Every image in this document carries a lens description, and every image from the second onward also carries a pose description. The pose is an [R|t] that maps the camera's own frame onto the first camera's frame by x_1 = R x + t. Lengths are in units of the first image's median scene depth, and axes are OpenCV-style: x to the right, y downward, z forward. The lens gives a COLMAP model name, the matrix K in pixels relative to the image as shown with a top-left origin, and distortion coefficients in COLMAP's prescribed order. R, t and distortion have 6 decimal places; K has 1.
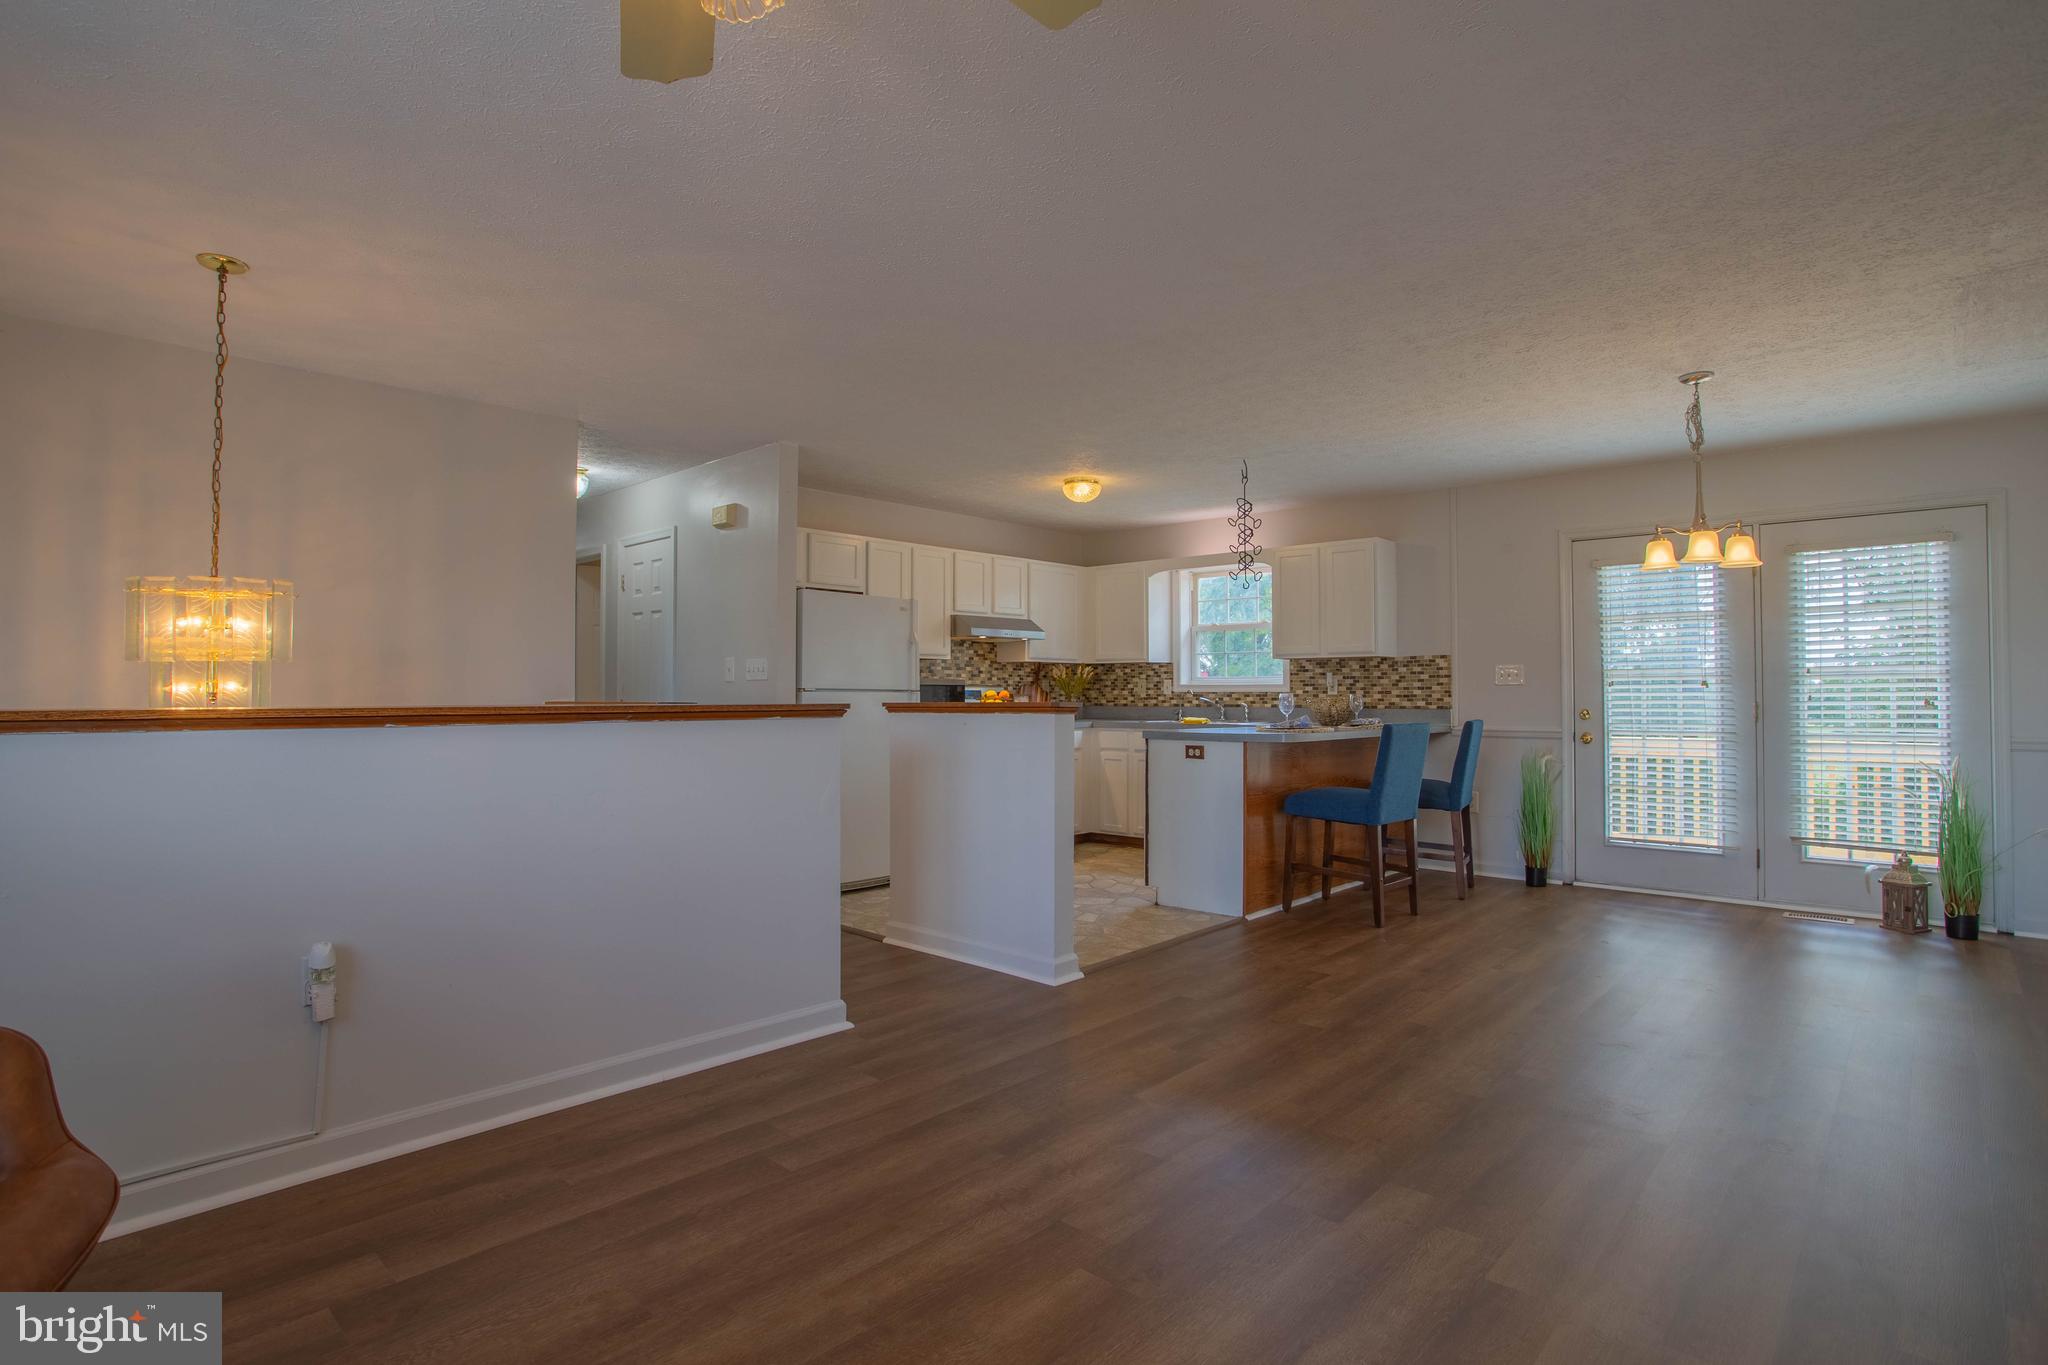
lens RADIAL K [[1034.2, 0, 1020.4], [0, 1034.2, 675.5], [0, 0, 1]] dist [-0.066358, 0.028264]
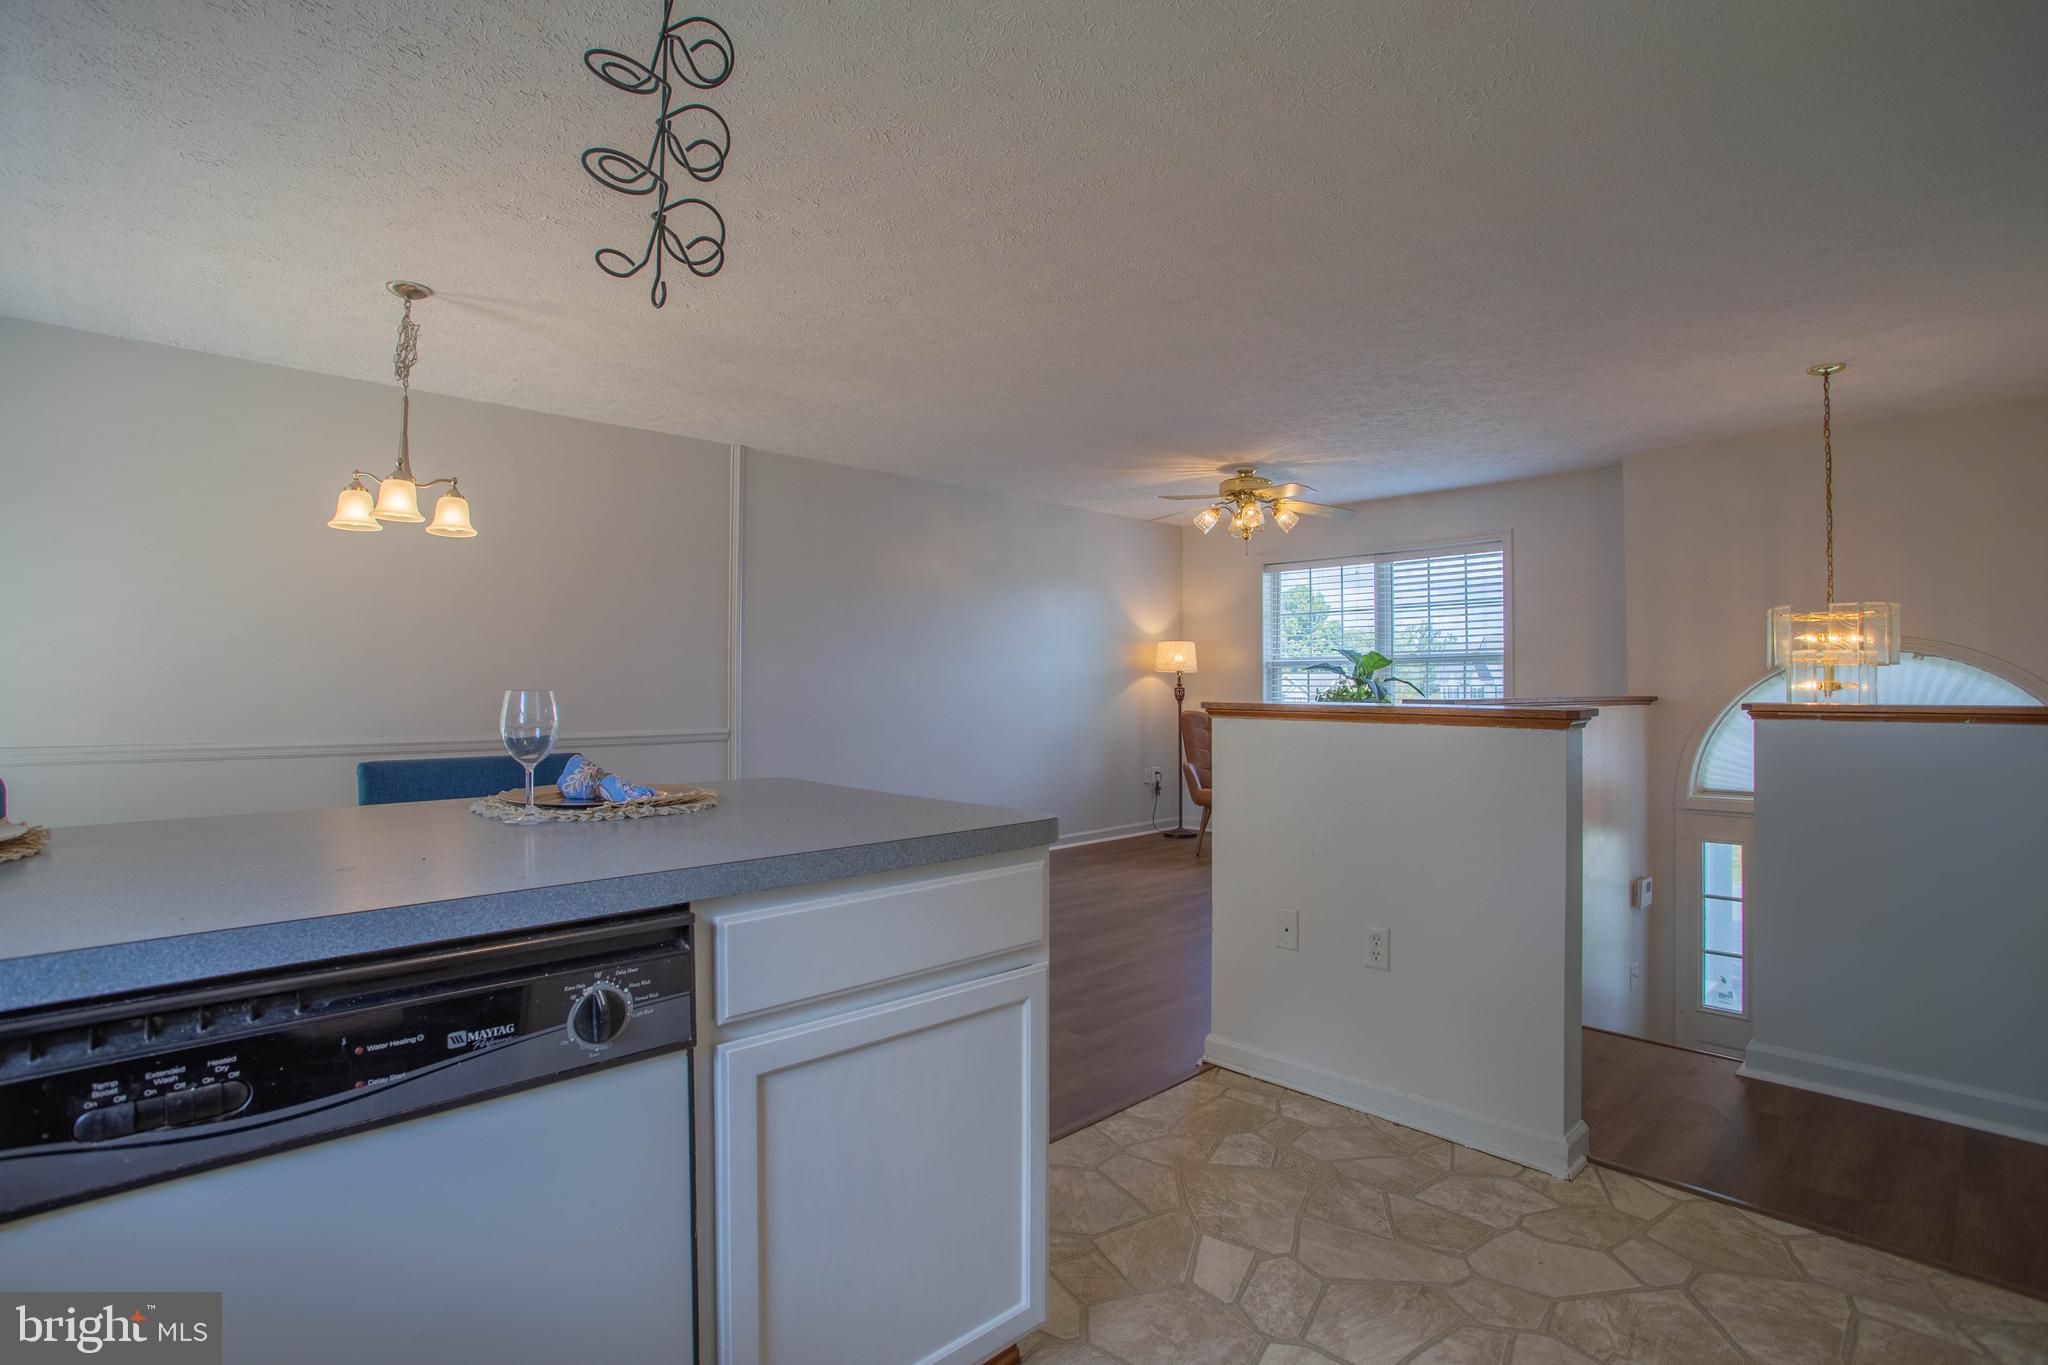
lens RADIAL K [[995.7, 0, 1014.2], [0, 995.7, 682.5], [0, 0, 1]] dist [-0.087915, 0.041240]
pose [[-0.998218, -0.000502, 0.059669, 0.096649], [-0.001884, 0.999731, -0.023098, 0.018608], [-0.059641, -0.023170, -0.997951, 1.088862]]
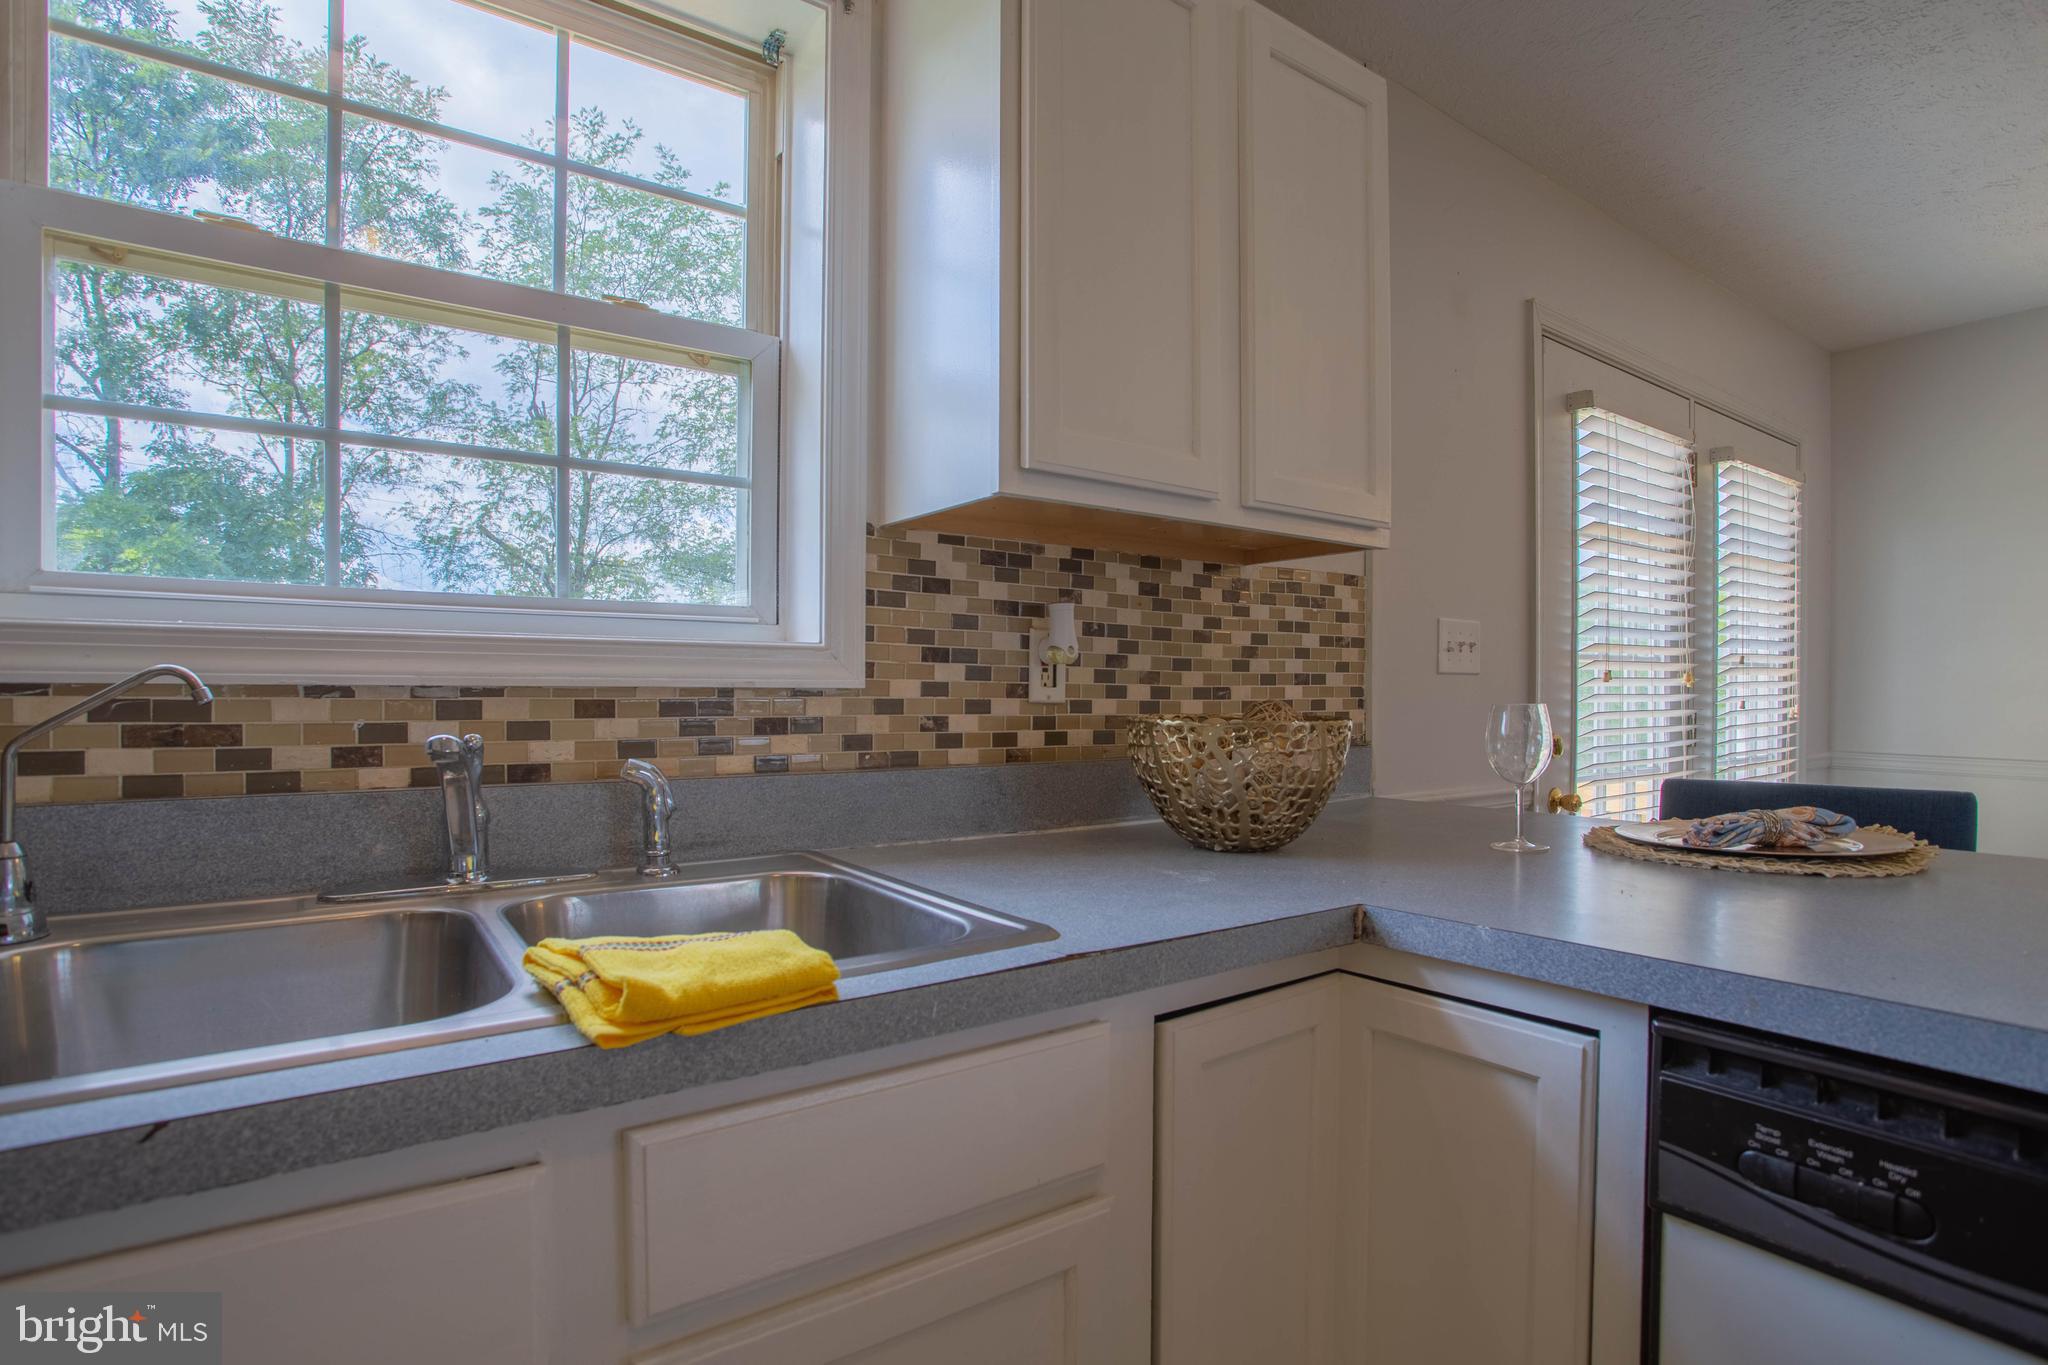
lens RADIAL K [[1020.3, 0, 1015.0], [0, 1020.3, 701.9], [0, 0, 1]] dist [-0.081533, 0.035626]
pose [[0.209495, -0.006747, 0.977786, 0.089677], [-0.019657, 0.999745, 0.011110, 0.017654], [-0.977612, -0.021548, 0.209309, 1.039239]]
